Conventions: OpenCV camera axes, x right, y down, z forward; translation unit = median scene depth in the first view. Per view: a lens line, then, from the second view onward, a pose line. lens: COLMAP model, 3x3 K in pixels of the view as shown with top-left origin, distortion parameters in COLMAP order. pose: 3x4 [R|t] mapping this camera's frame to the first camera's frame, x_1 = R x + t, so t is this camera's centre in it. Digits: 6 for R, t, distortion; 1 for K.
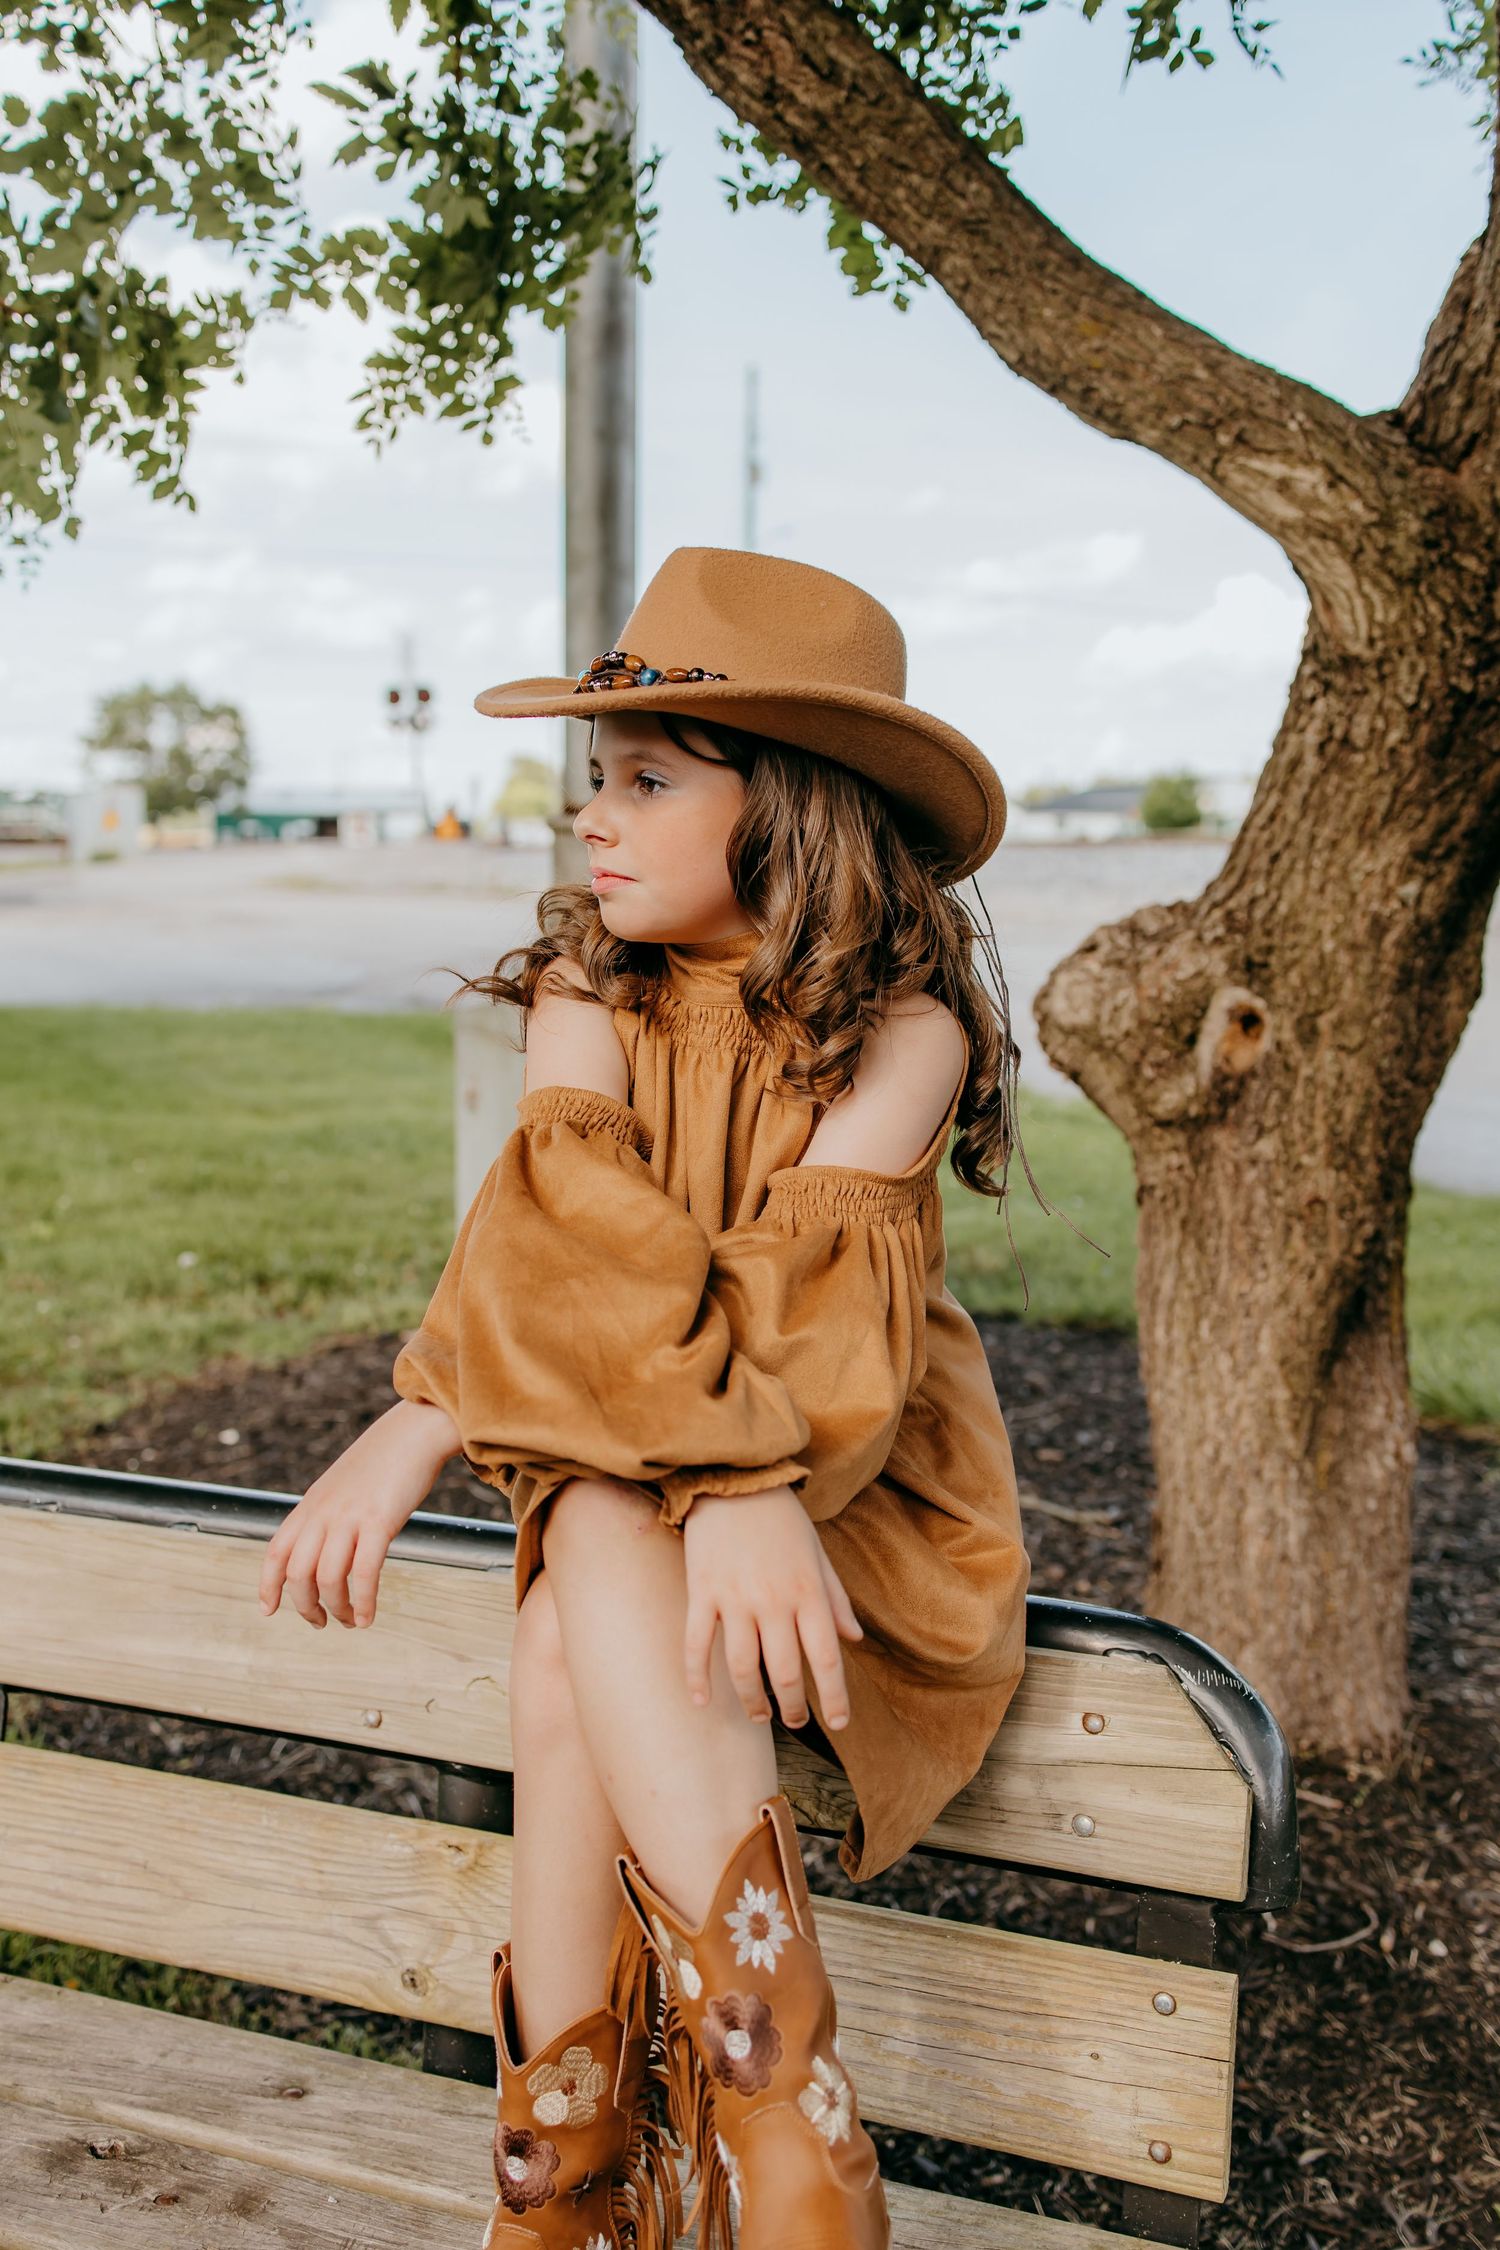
lens RADIAL K [[2262.1, 0, 744.6], [0, 2262.1, 1125.9], [0, 0, 1]] dist [-0.006291, -0.006534]
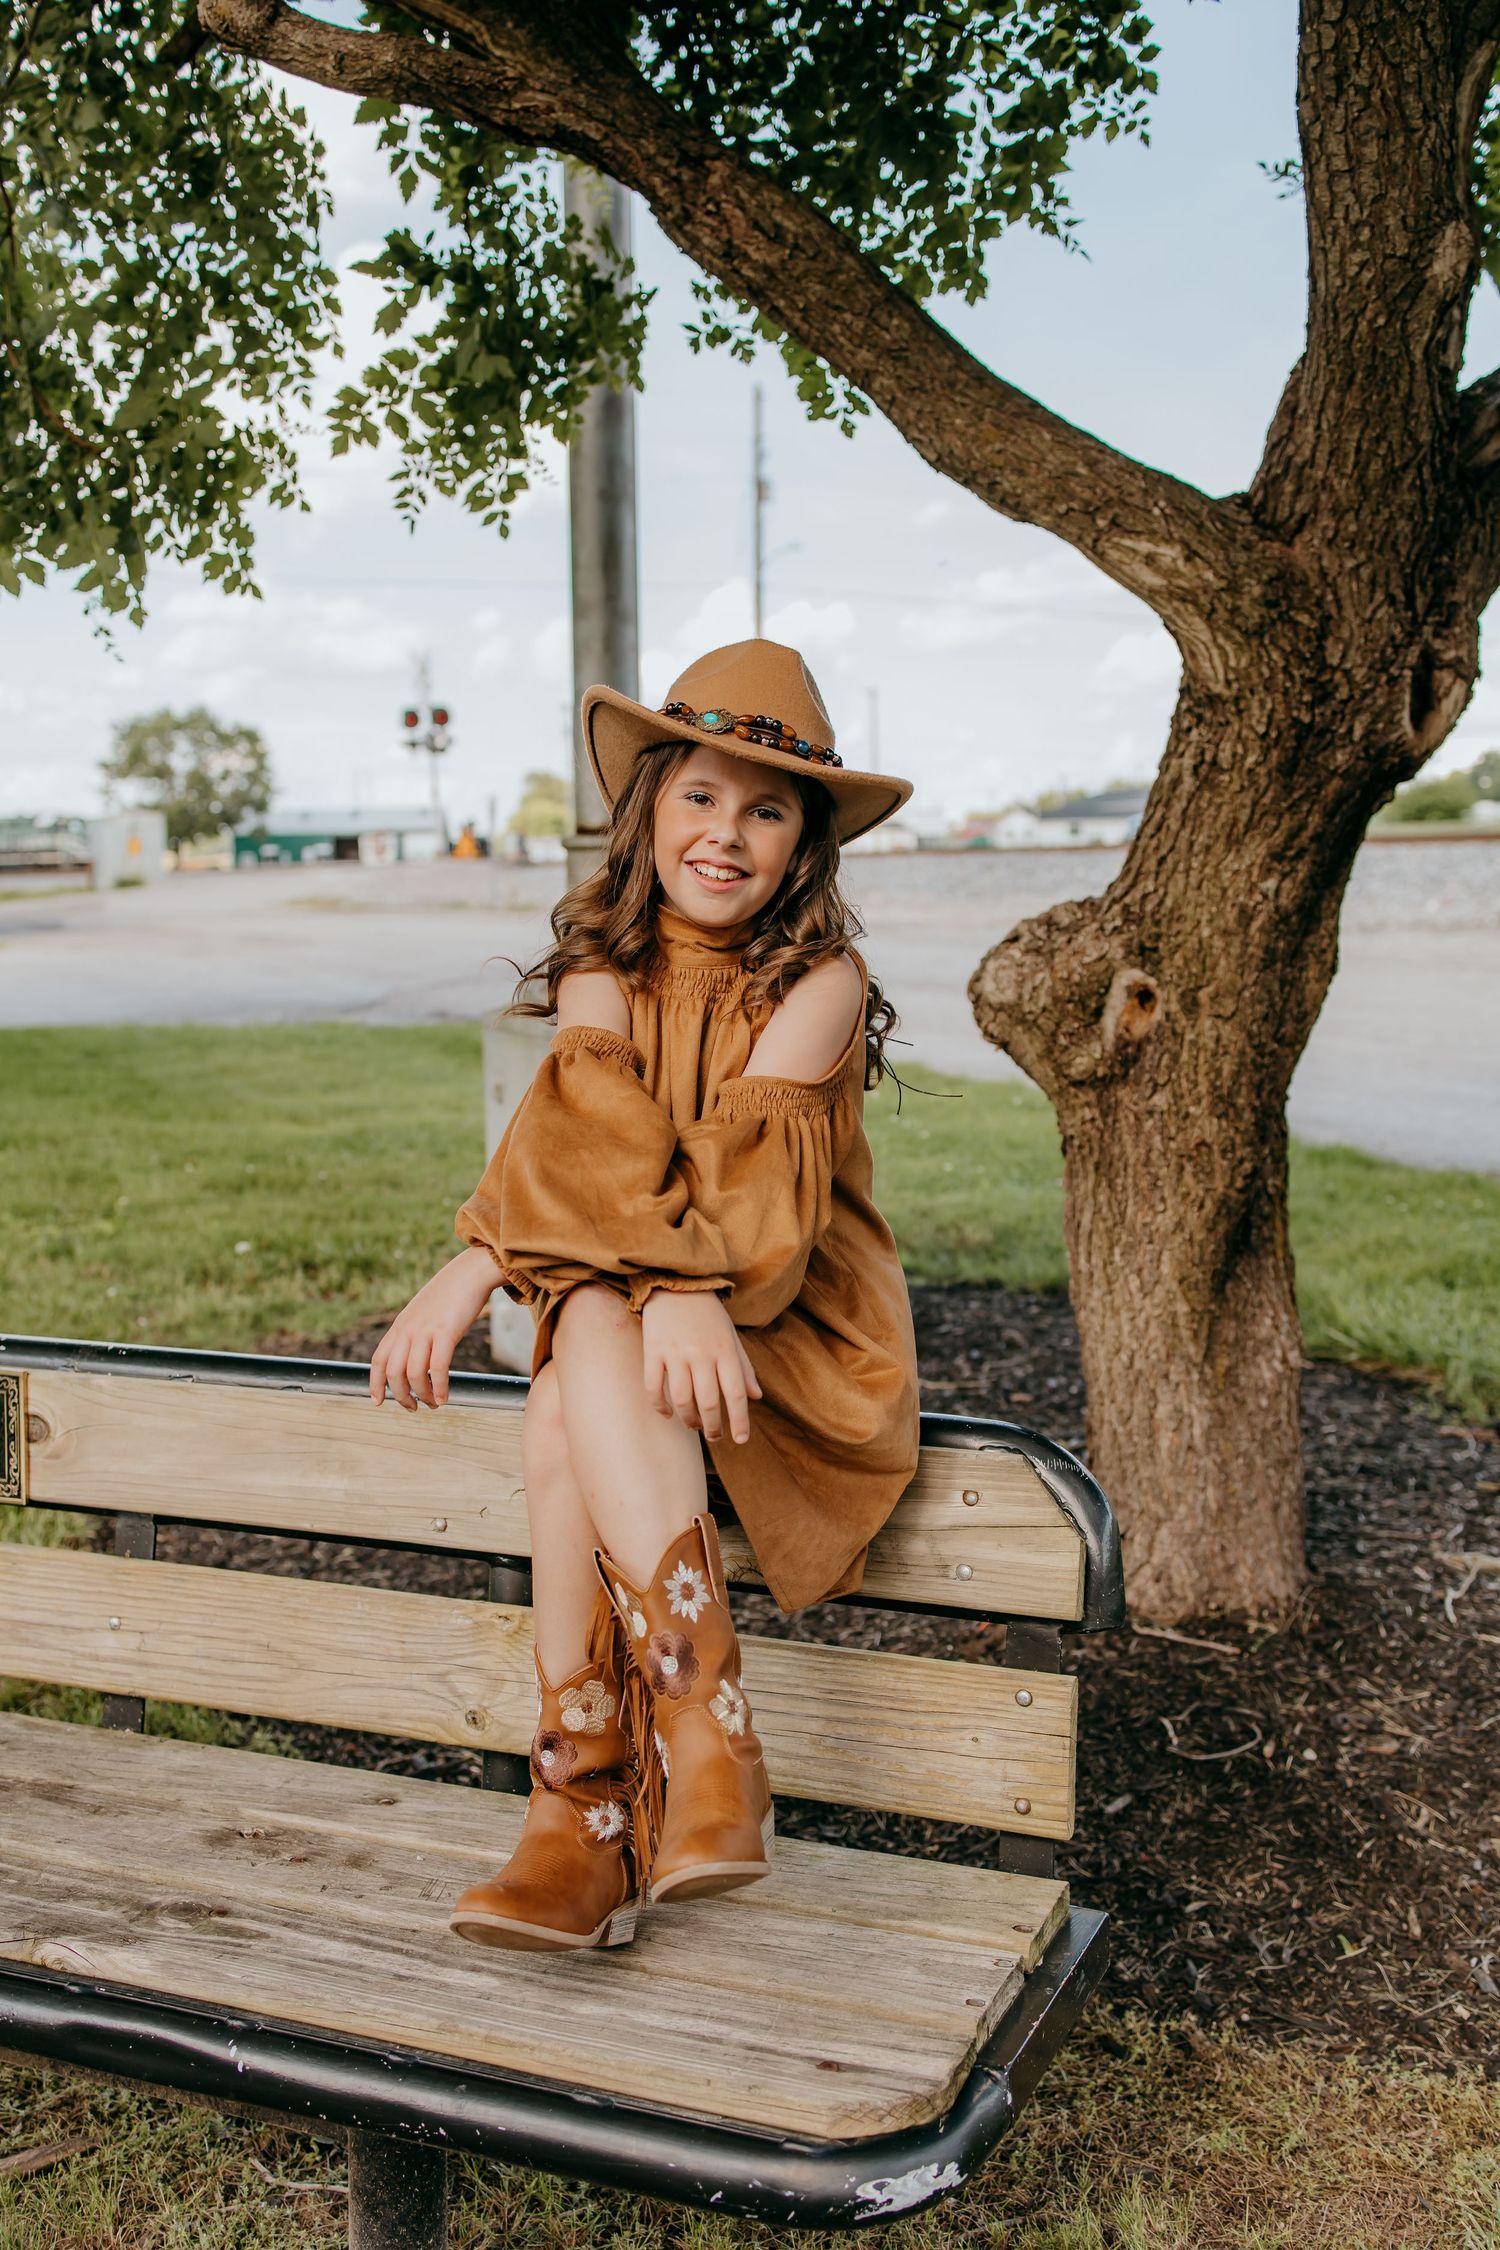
lens RADIAL K [[2265.5, 0, 750.0], [0, 2265.5, 1125.0], [0, 0, 1]] dist [0.004056, 0.030095]
pose [[0.999785, -0.019204, -0.007758, 0.020905], [0.019156, 0.999797, -0.006210, 0.026074], [0.007876, 0.006060, 0.999951, -0.213530]]
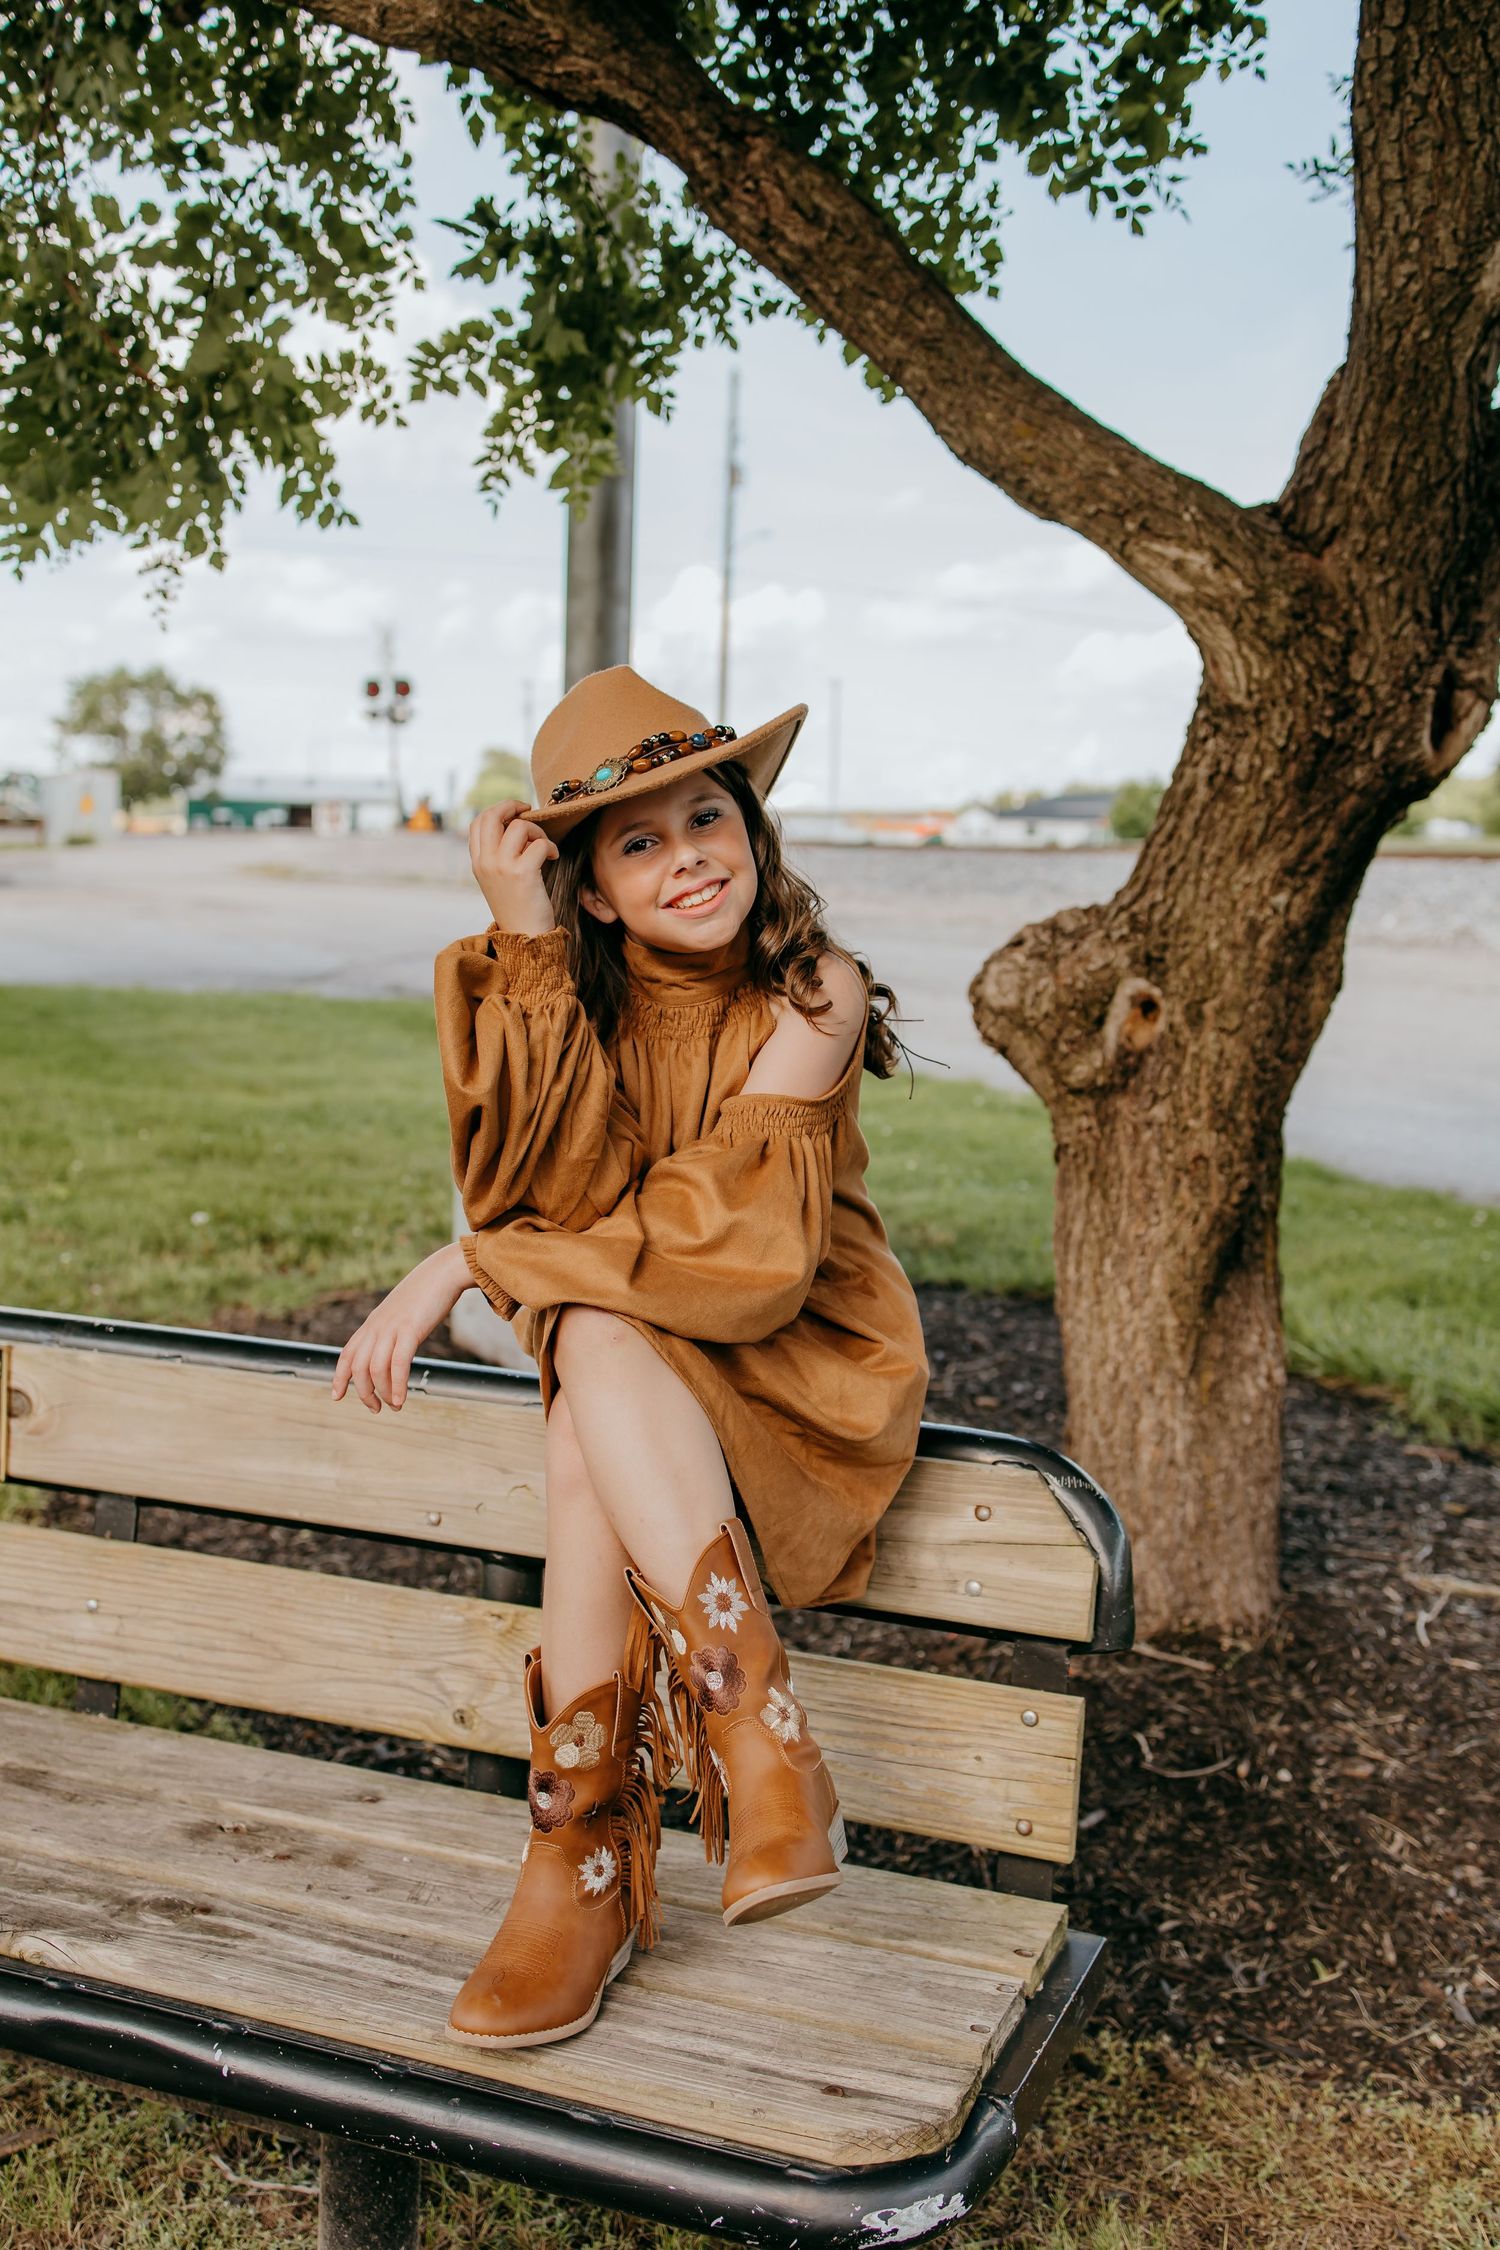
lens RADIAL K [[2267.4, 0, 752.4], [0, 2267.4, 1133.6], [0, 0, 1]] dist [0.007066, 0.017061]
pose [[0.999608, 0.020978, 0.018560, -0.006941], [-0.021043, 0.999773, 0.003288, 0.021643], [-0.018487, -0.003677, 0.999822, -0.198353]]
